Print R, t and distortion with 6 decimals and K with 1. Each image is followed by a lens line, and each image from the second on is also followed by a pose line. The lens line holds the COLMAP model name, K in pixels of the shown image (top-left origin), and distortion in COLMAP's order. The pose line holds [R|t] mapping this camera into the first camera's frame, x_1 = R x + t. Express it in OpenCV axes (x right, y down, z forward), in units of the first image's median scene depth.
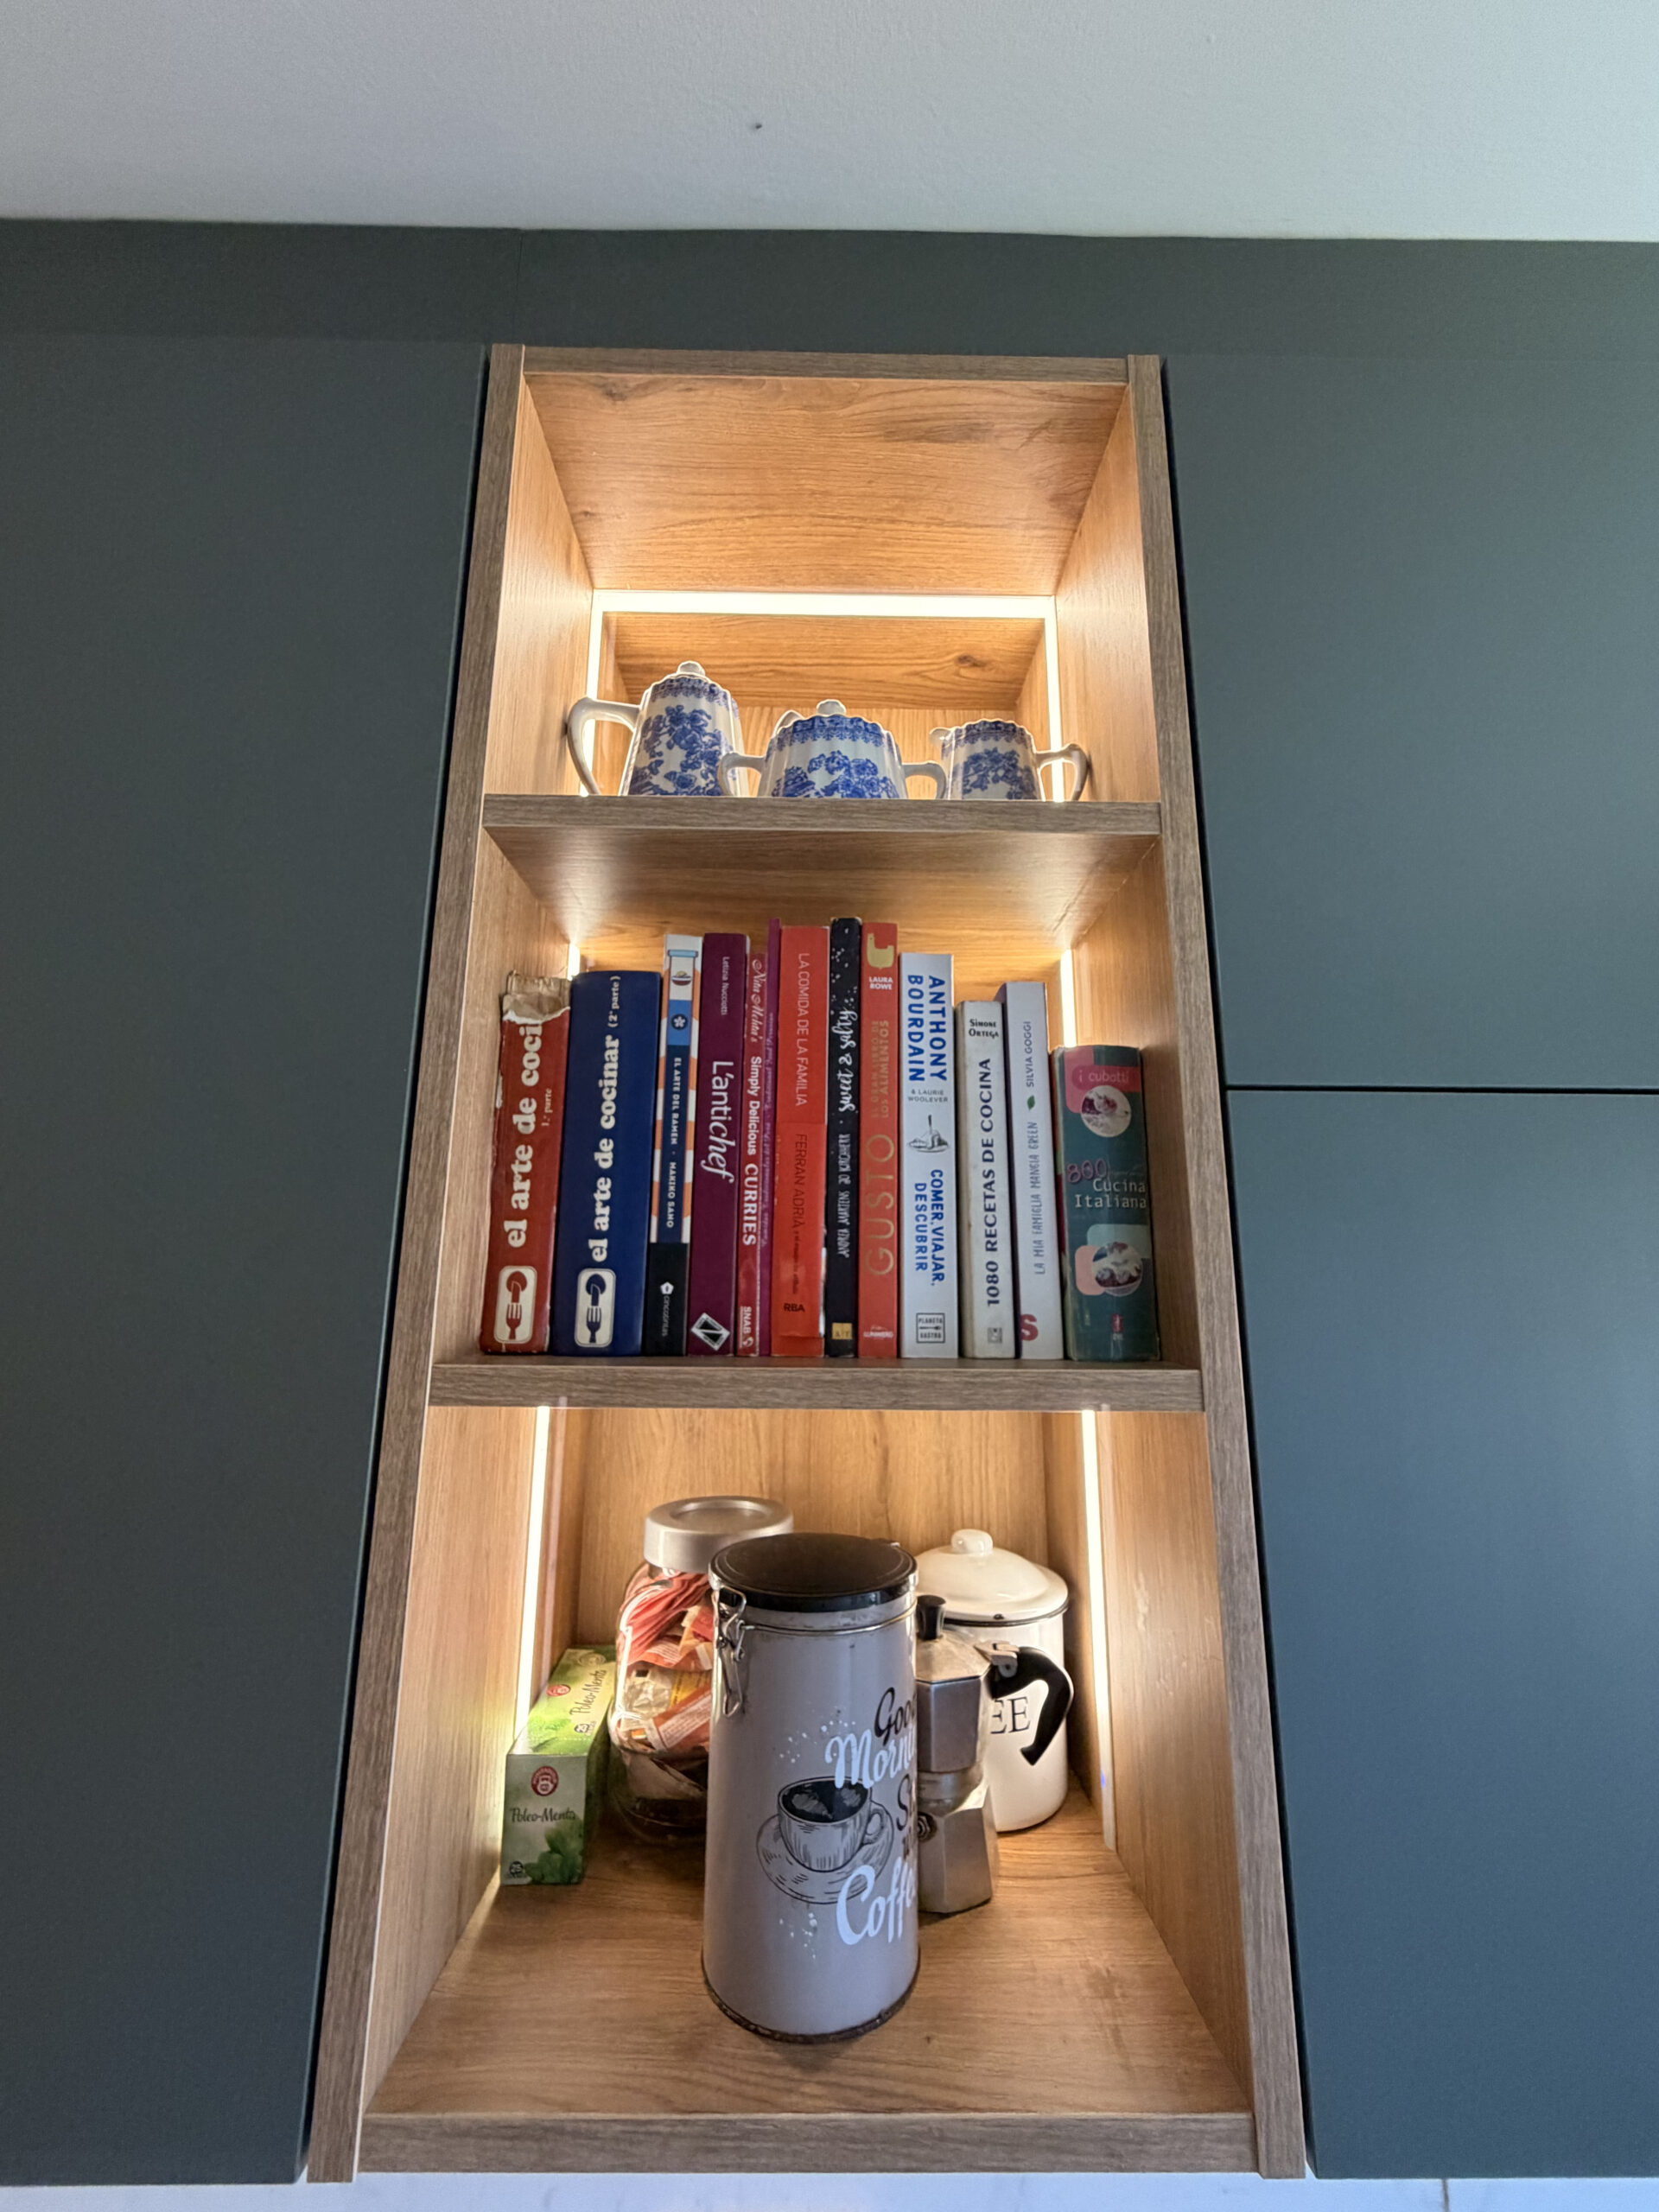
lens RADIAL K [[884.3, 0, 829.0], [0, 884.3, 1102.0], [0, 0, 1]] dist [-0.000820, 0.000406]
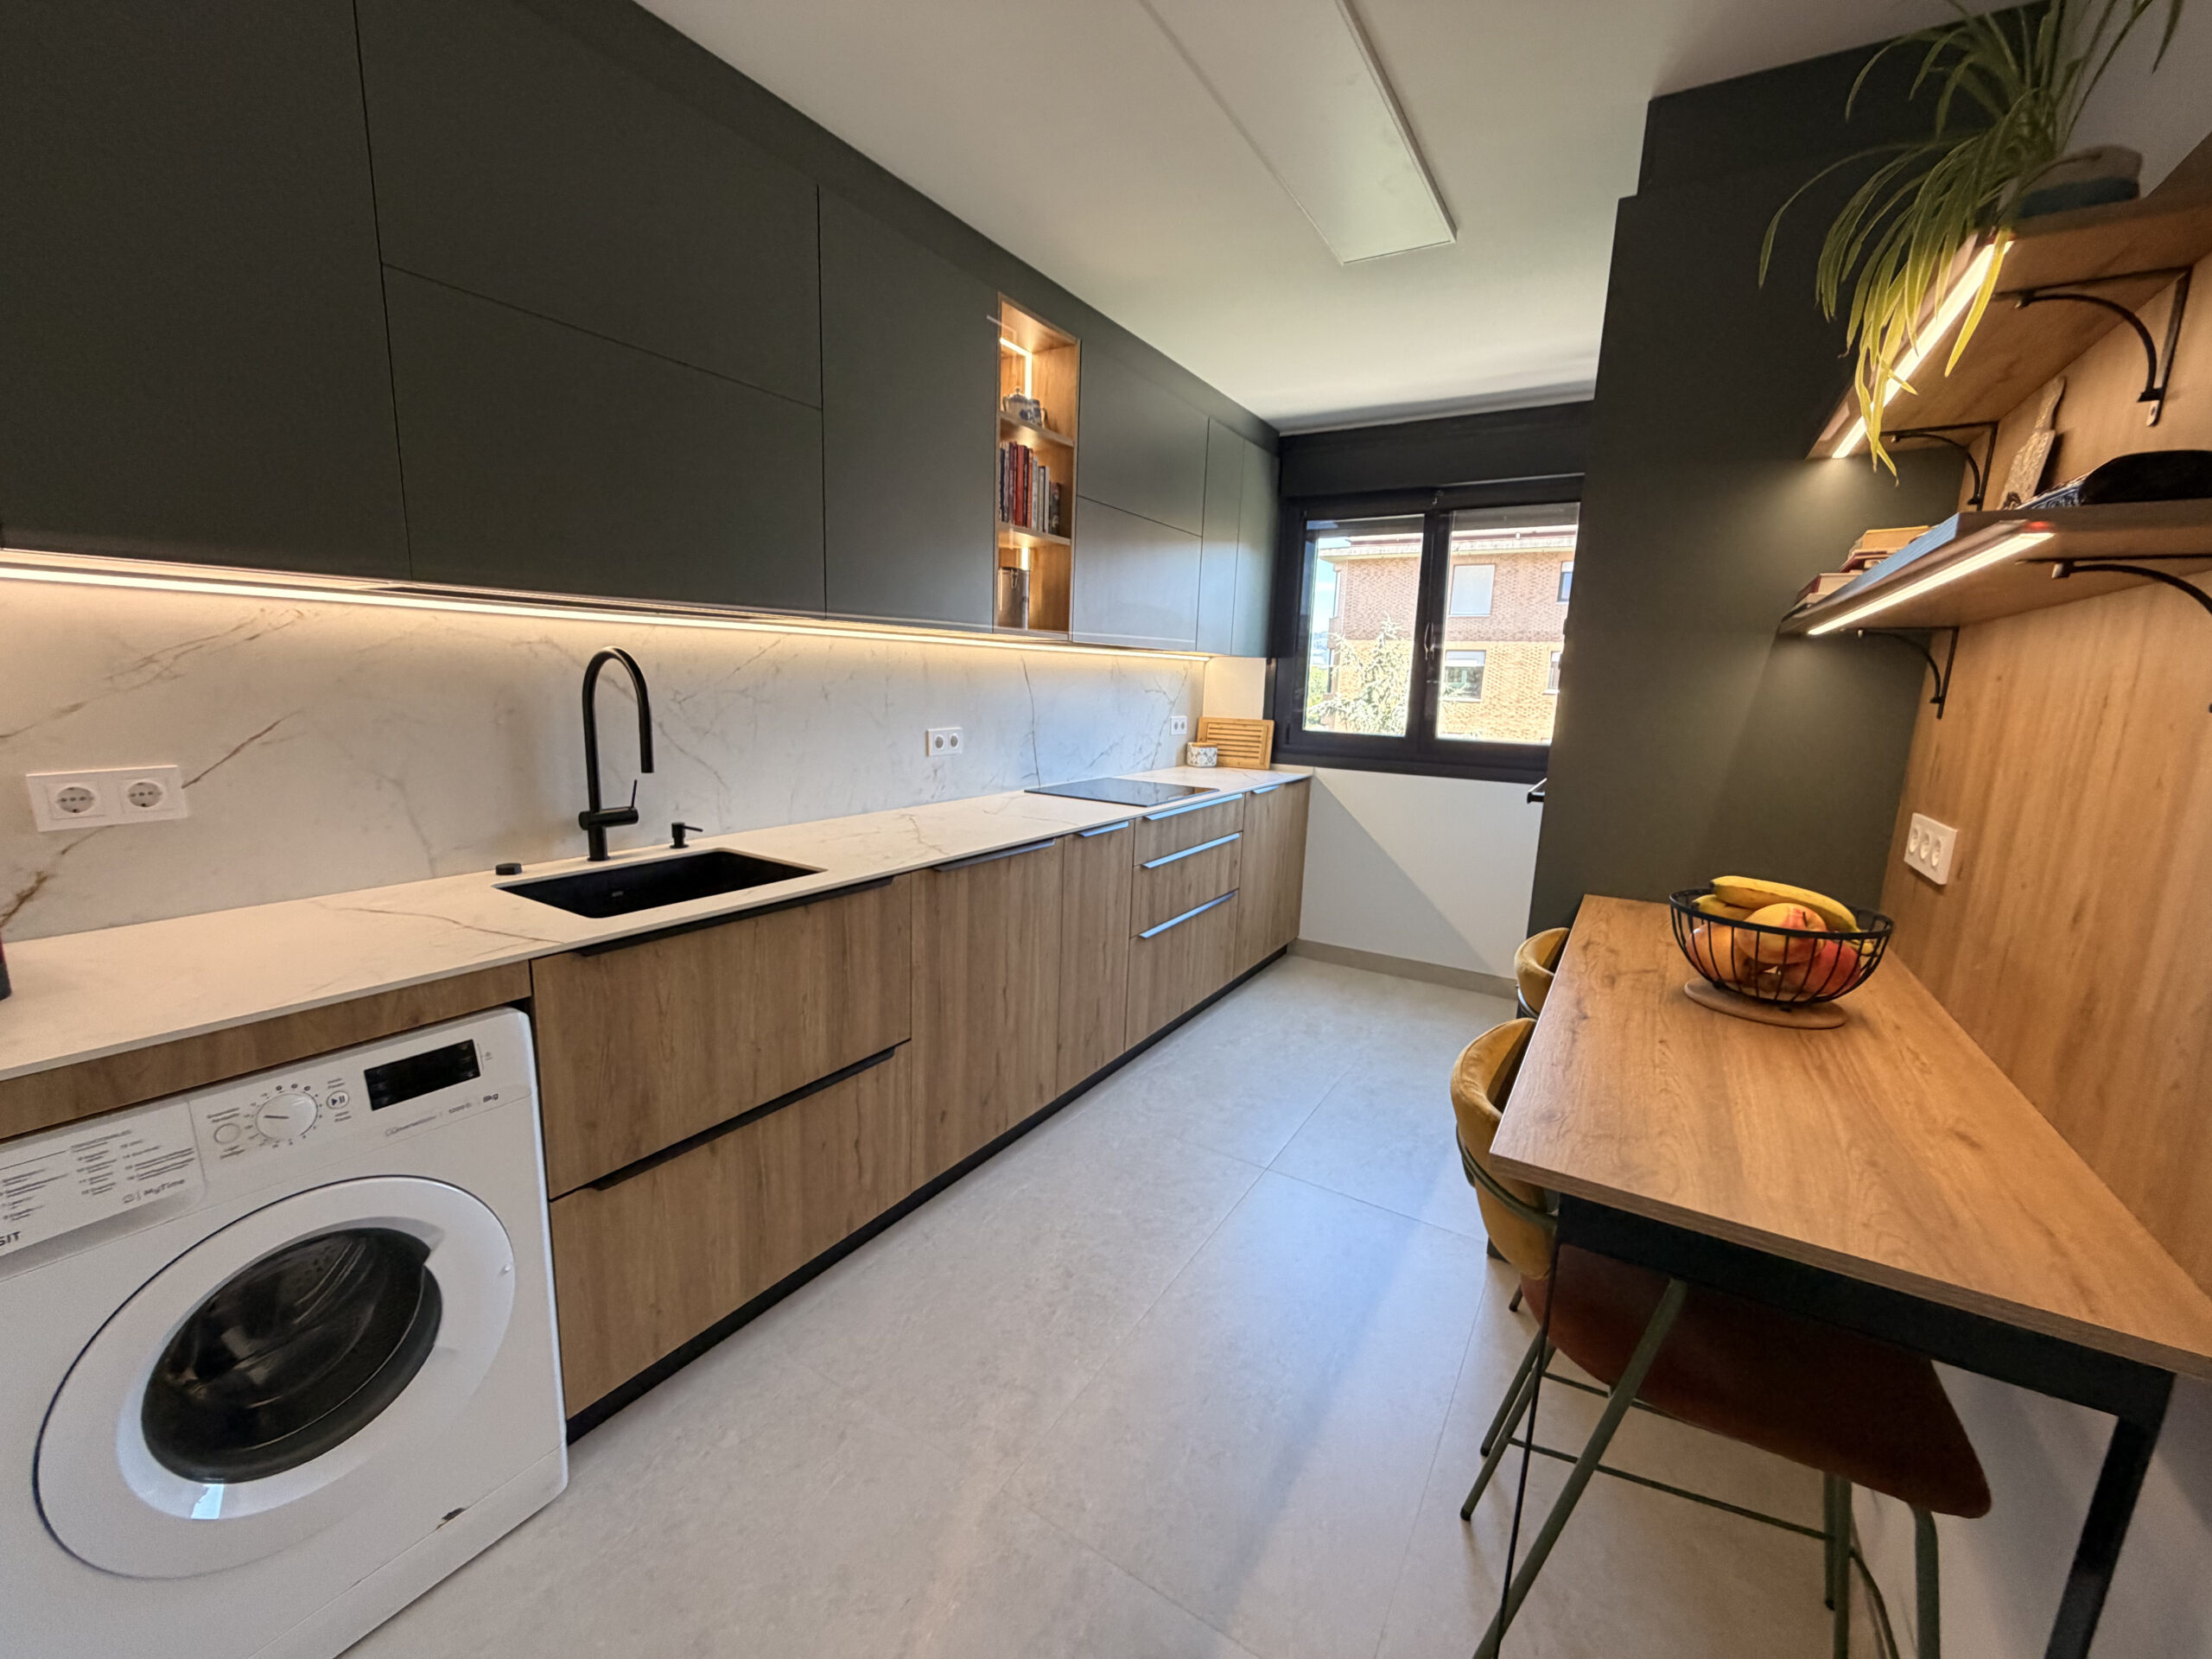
lens RADIAL K [[884.3, 0, 1099.8], [0, 884.3, 832.3], [0, 0, 1]] dist [-0.000820, 0.000406]
pose [[0.546521, -0.136567, 0.826235, -4.430541], [-0.193585, 0.939290, 0.283302, 0.374846], [-0.814764, -0.314777, 0.486904, -2.621308]]
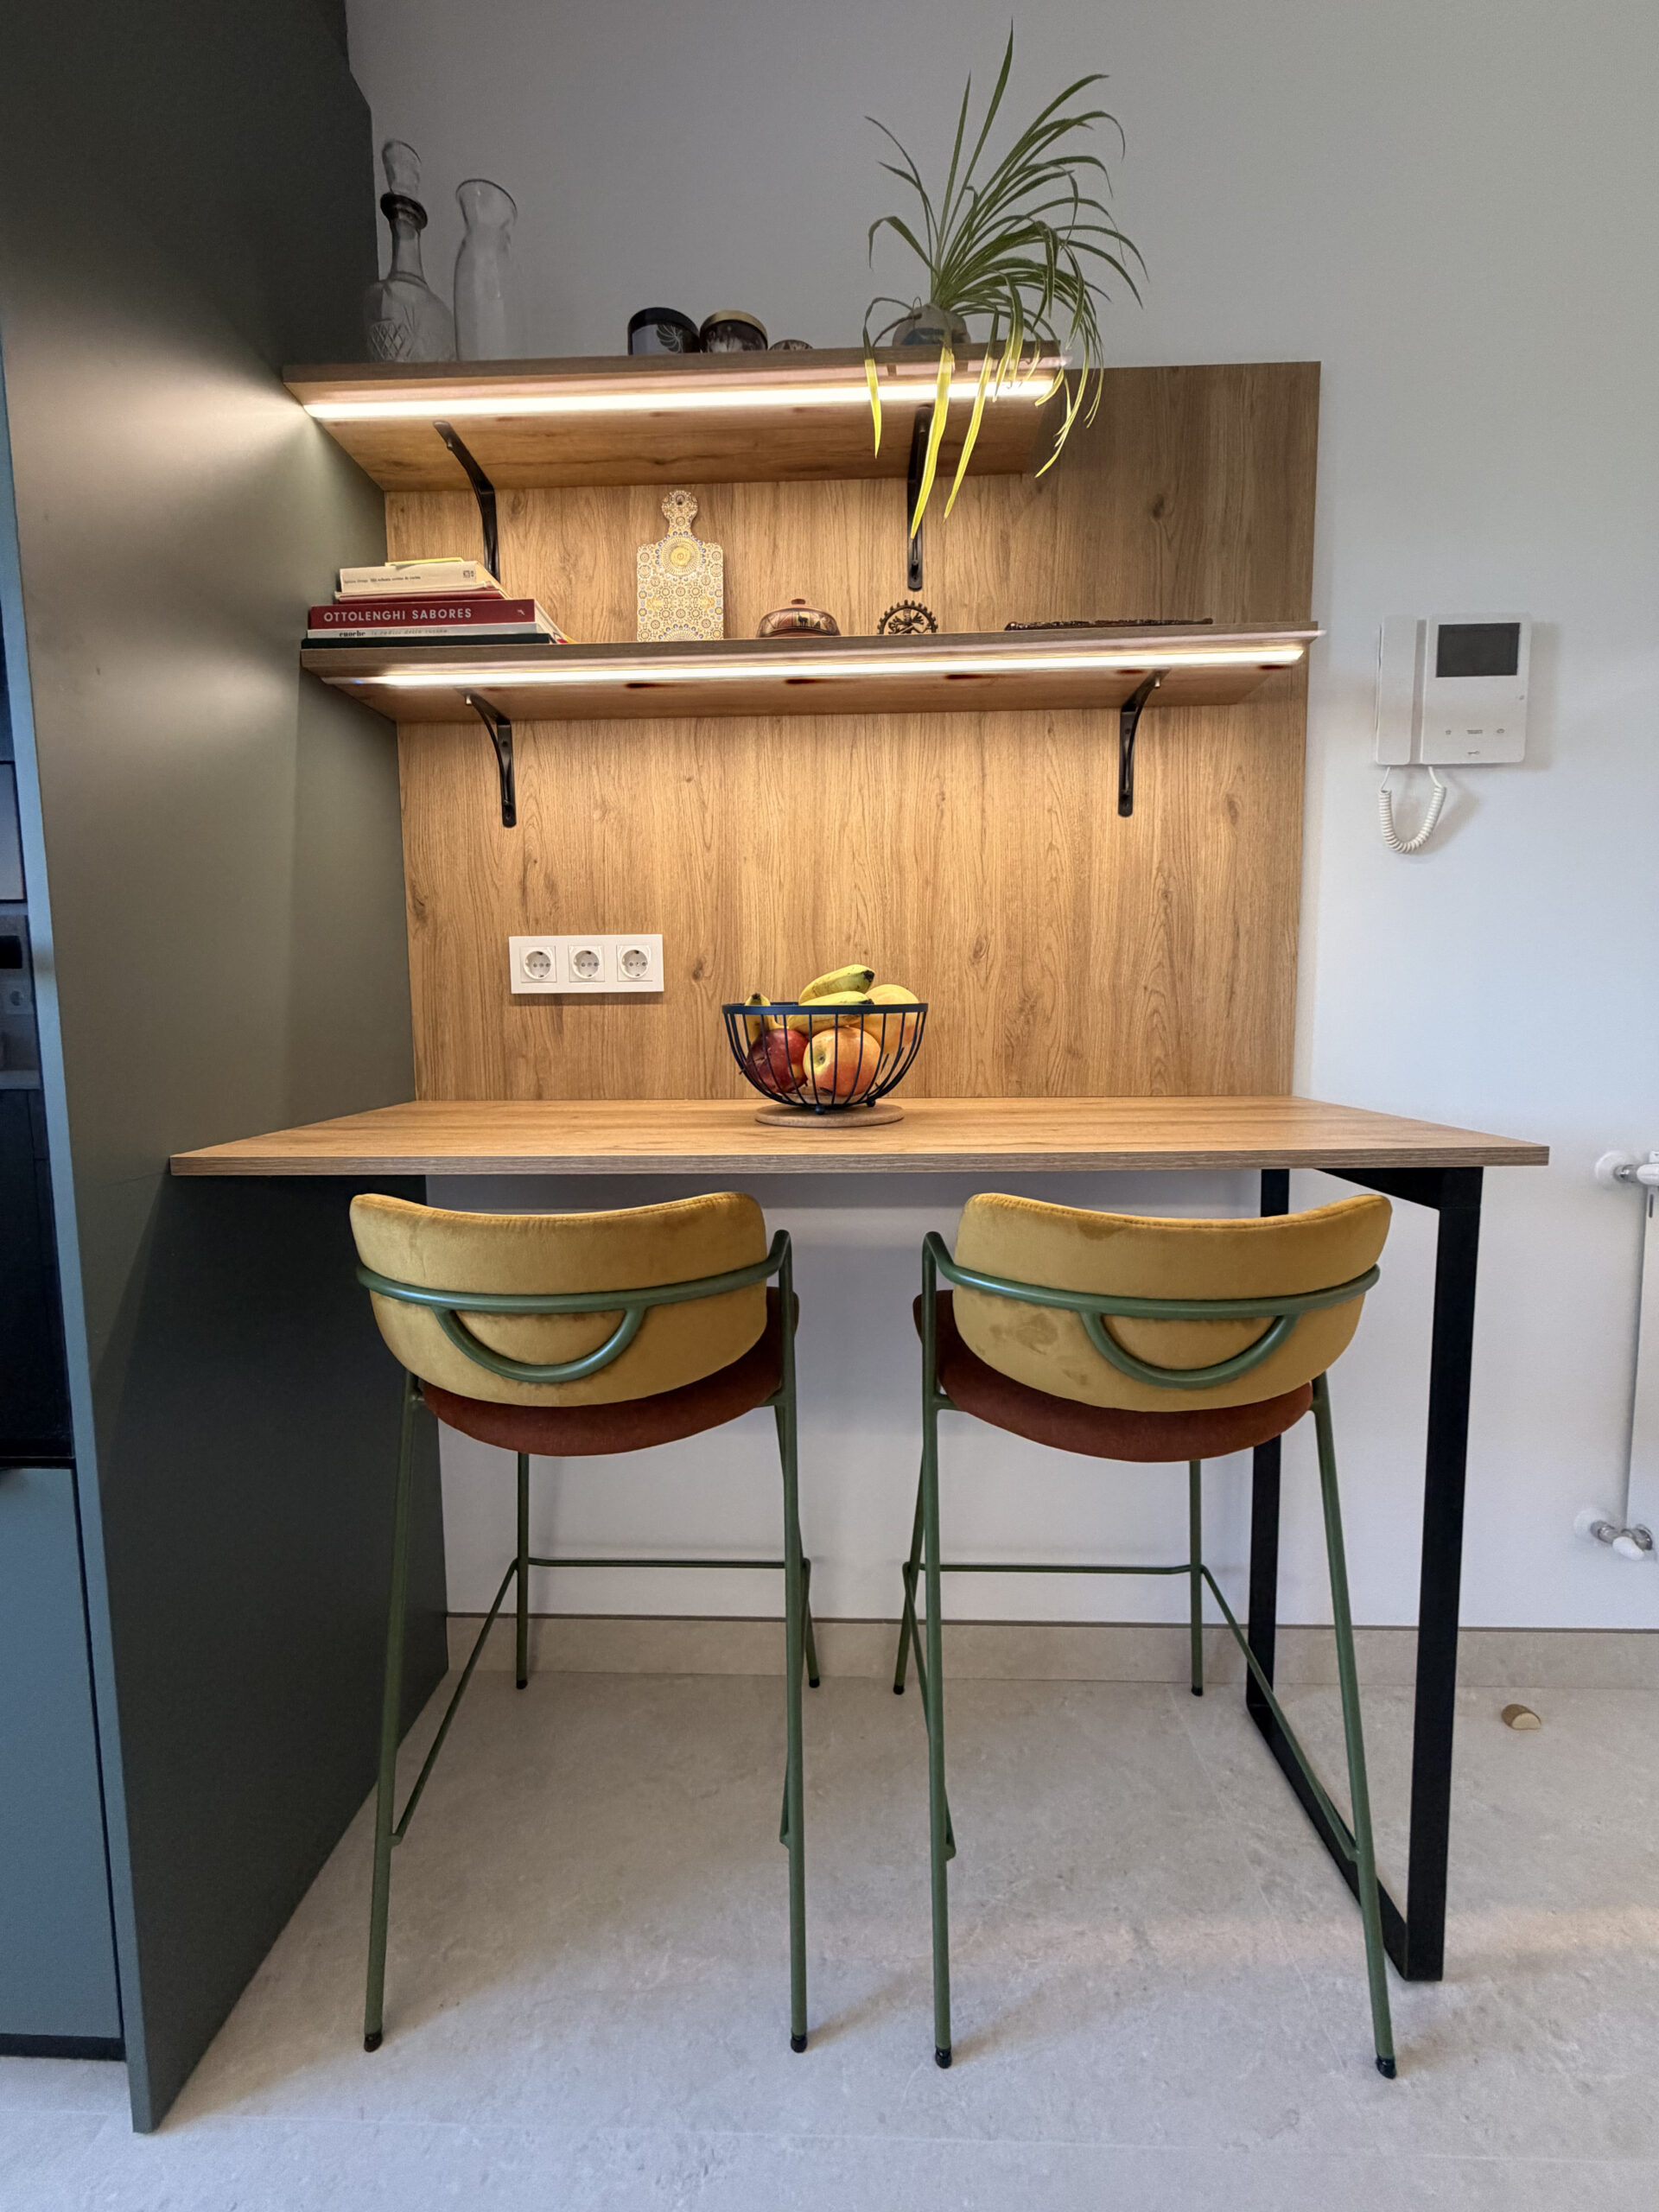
lens RADIAL K [[884.3, 0, 830.3], [0, 884.3, 1096.8], [0, 0, 1]] dist [-0.000820, 0.000406]
pose [[-0.998724, -0.003976, 0.050335, -1.492436], [-0.009198, 0.994541, -0.103941, 1.362012], [-0.049647, -0.104272, -0.993309, -0.903537]]
